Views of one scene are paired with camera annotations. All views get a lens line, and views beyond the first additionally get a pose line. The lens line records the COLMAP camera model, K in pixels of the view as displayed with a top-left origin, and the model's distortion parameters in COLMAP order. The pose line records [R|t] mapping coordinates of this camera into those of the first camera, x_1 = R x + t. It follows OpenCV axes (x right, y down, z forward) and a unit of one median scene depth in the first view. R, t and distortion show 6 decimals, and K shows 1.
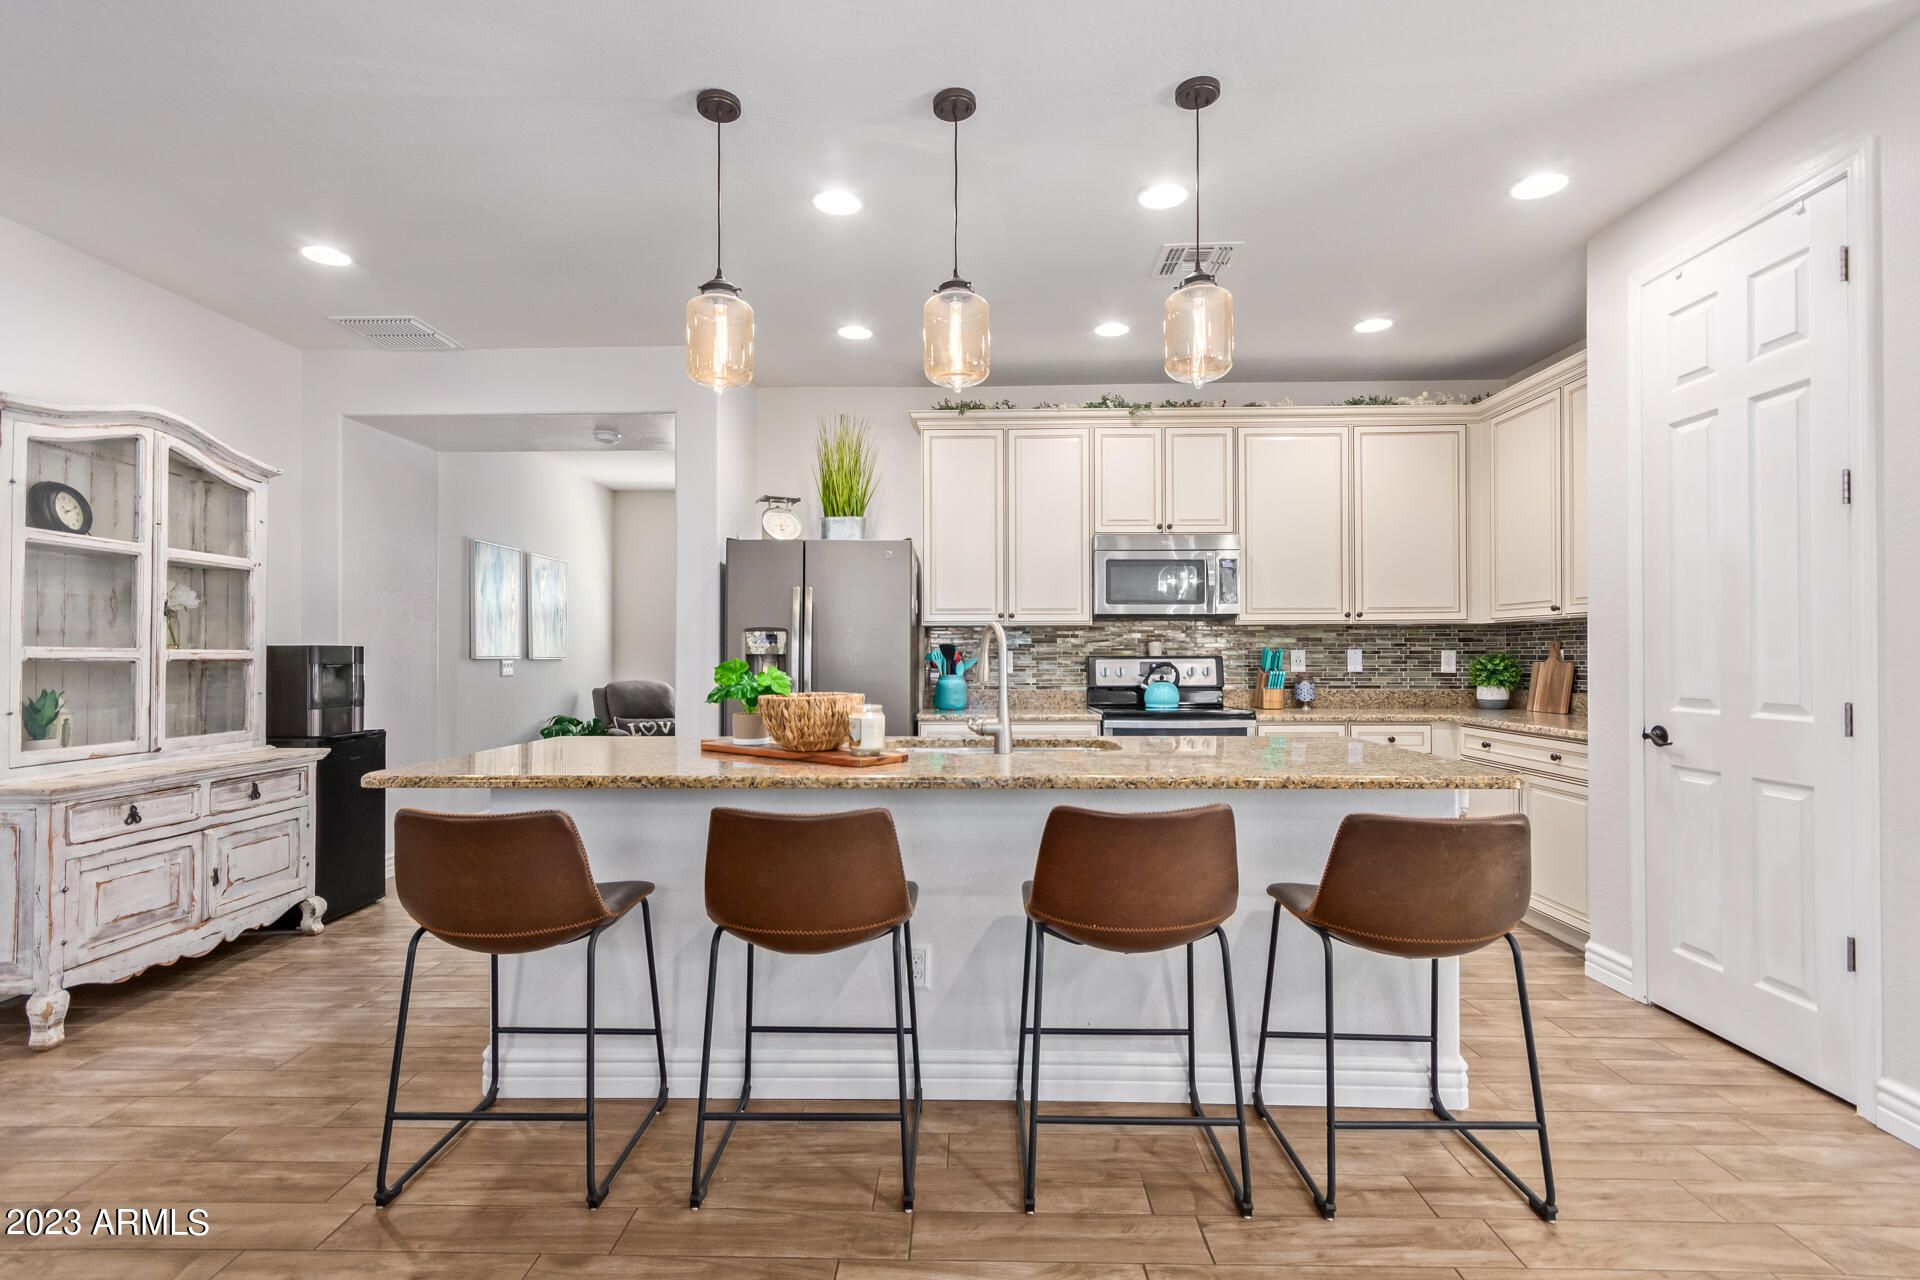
lens RADIAL K [[881.3, 0, 953.9], [0, 881.3, 647.1], [0, 0, 1]] dist [0.001886, -0.000539]
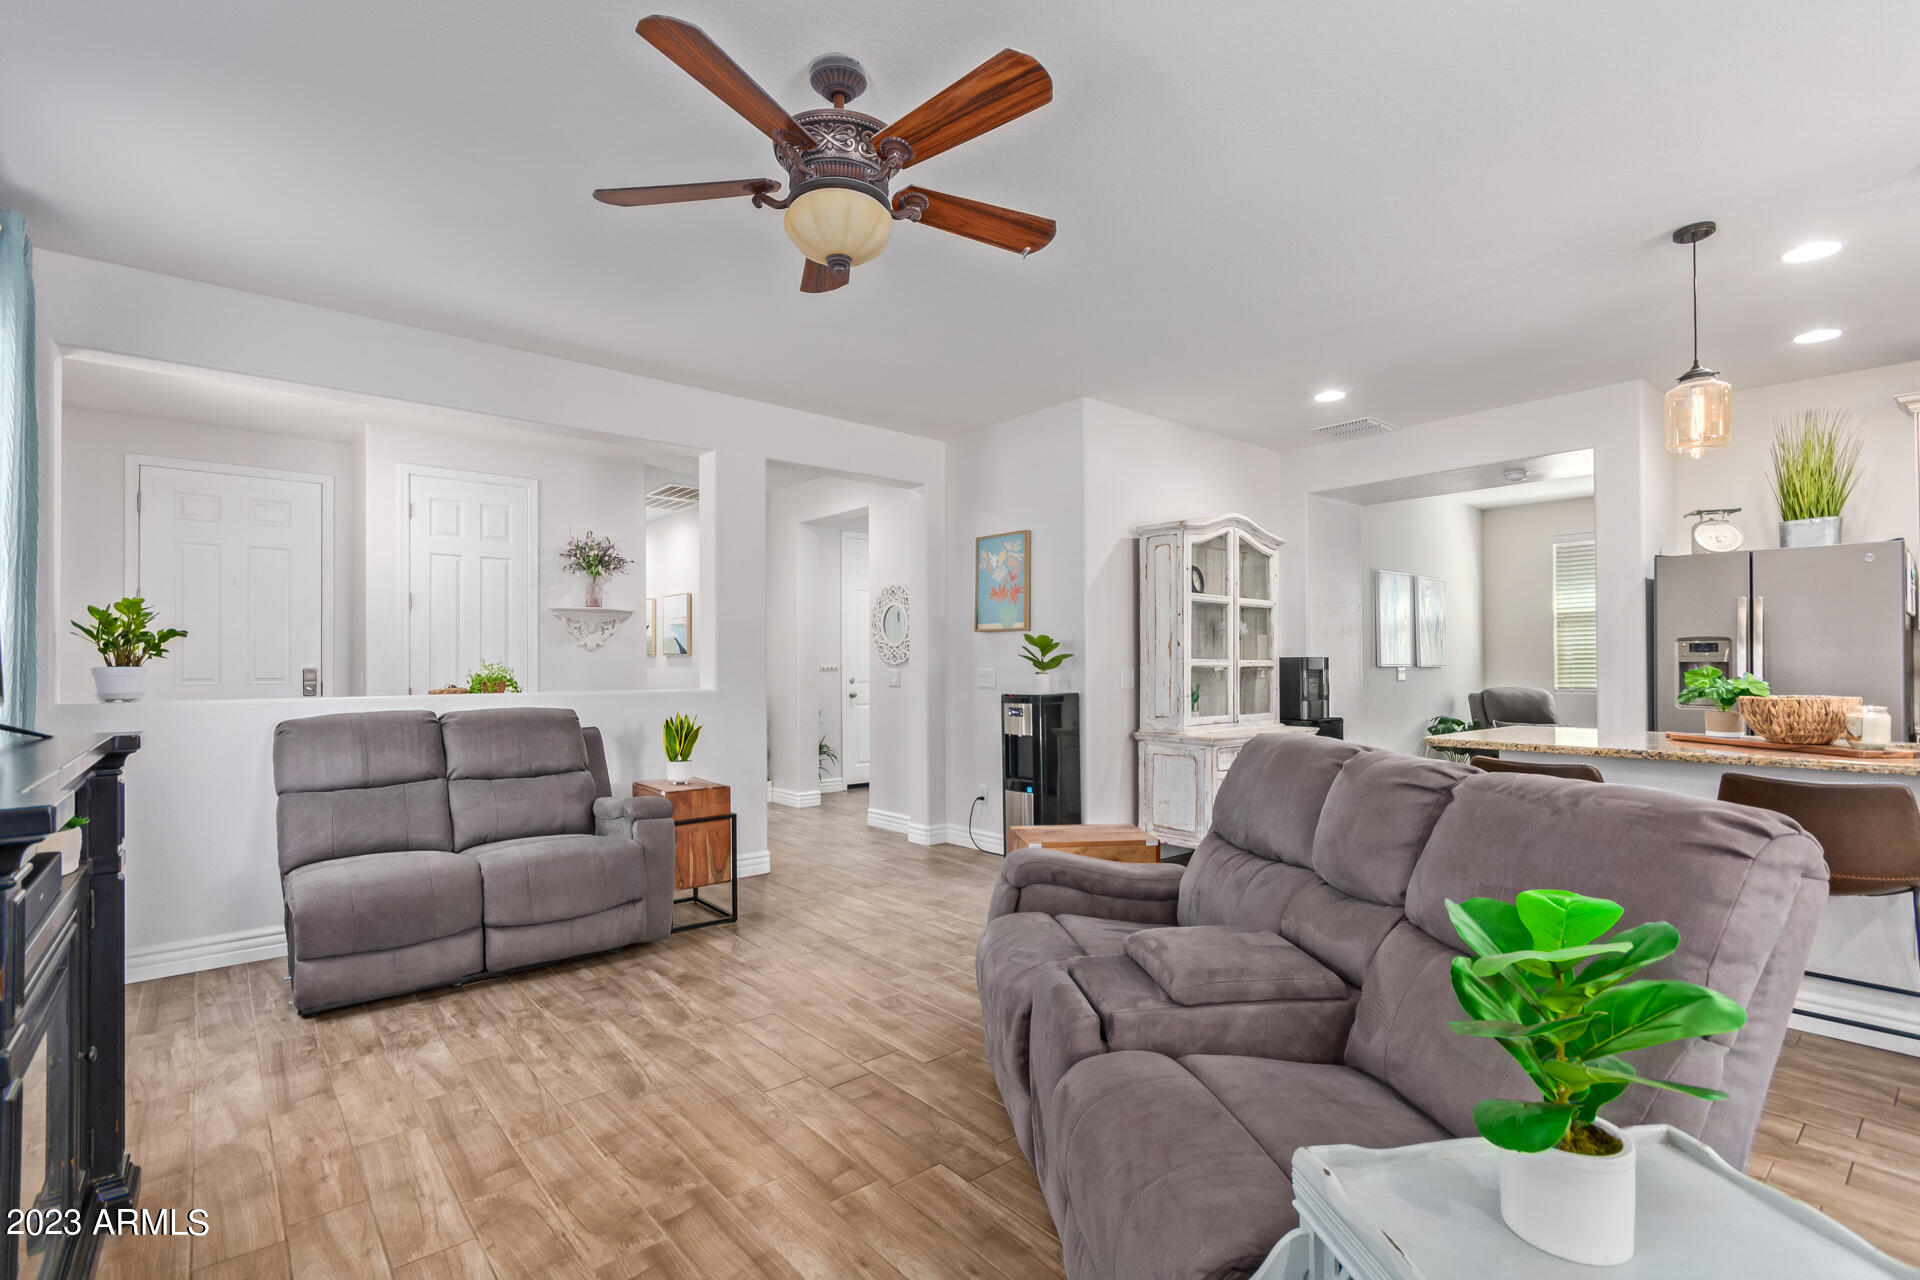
lens RADIAL K [[885.3, 0, 957.7], [0, 885.3, 654.0], [0, 0, 1]] dist [0.007252, -0.001076]
pose [[0.662861, -0.009968, -0.748676, -0.008034], [0.009089, 0.999945, -0.005266, -0.004097], [0.748687, -0.003314, 0.662915, -0.365391]]
